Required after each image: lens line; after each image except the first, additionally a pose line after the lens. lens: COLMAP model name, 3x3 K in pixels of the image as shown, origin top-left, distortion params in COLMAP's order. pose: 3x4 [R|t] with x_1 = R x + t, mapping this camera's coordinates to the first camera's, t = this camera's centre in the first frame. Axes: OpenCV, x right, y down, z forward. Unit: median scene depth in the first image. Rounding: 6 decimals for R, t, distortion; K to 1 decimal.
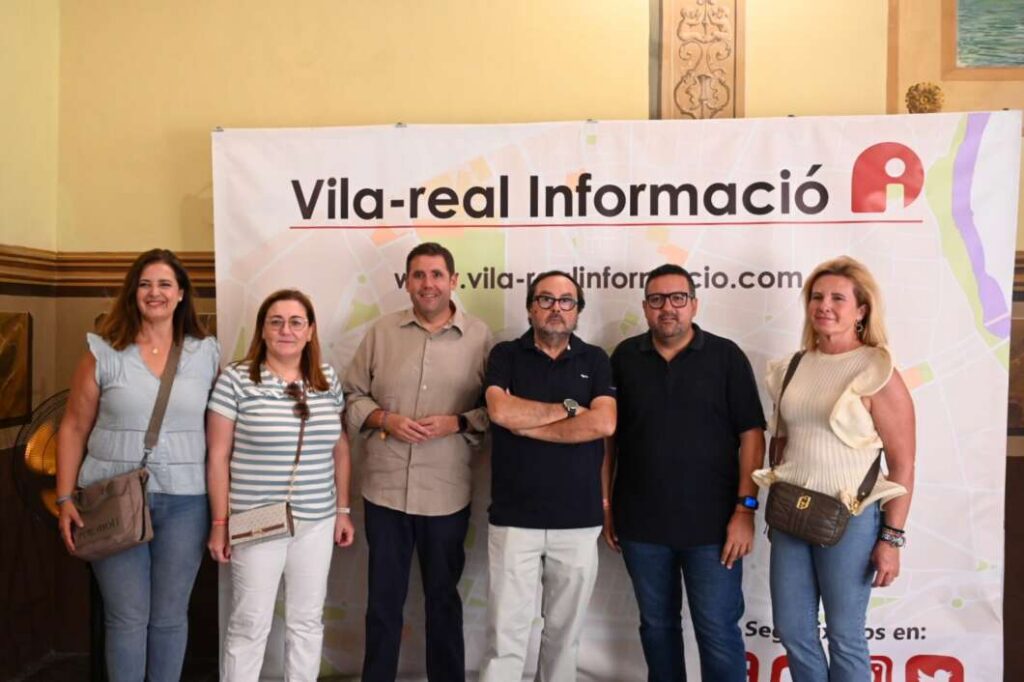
lens RADIAL K [[890.2, 0, 506.9], [0, 890.2, 332.0], [0, 0, 1]] dist [0.020655, -0.000889]
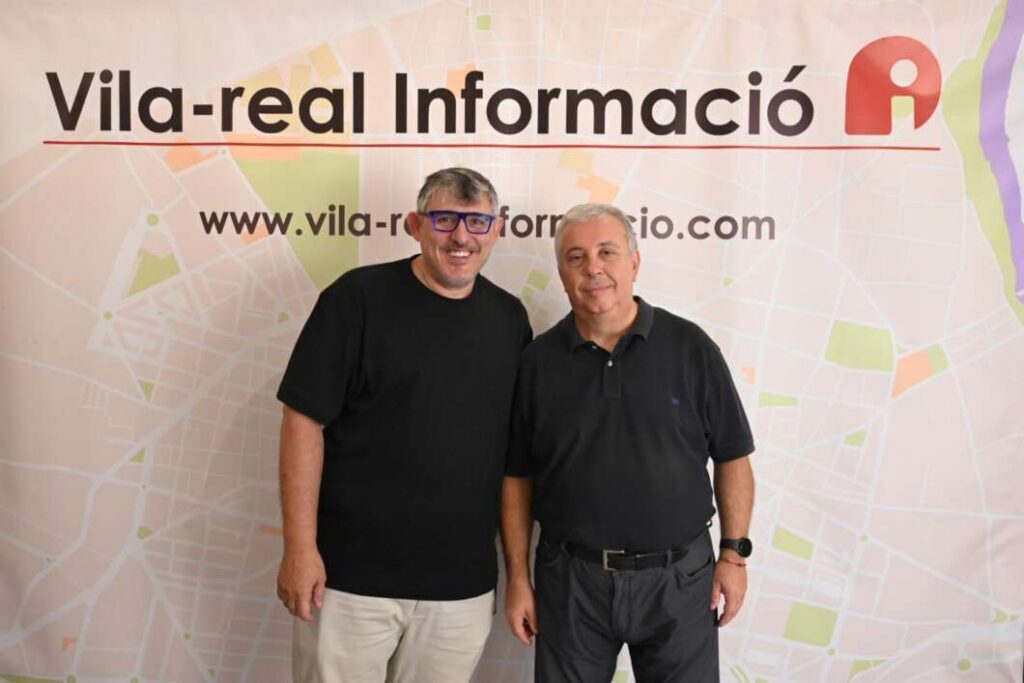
lens RADIAL K [[890.1, 0, 506.7], [0, 890.1, 345.3], [0, 0, 1]] dist [-0.002144, 0.028716]
pose [[0.996418, 0.005790, 0.084371, 0.055532], [-0.008787, 0.999342, 0.035196, 0.011646], [-0.084111, -0.035811, 0.995813, 0.296430]]
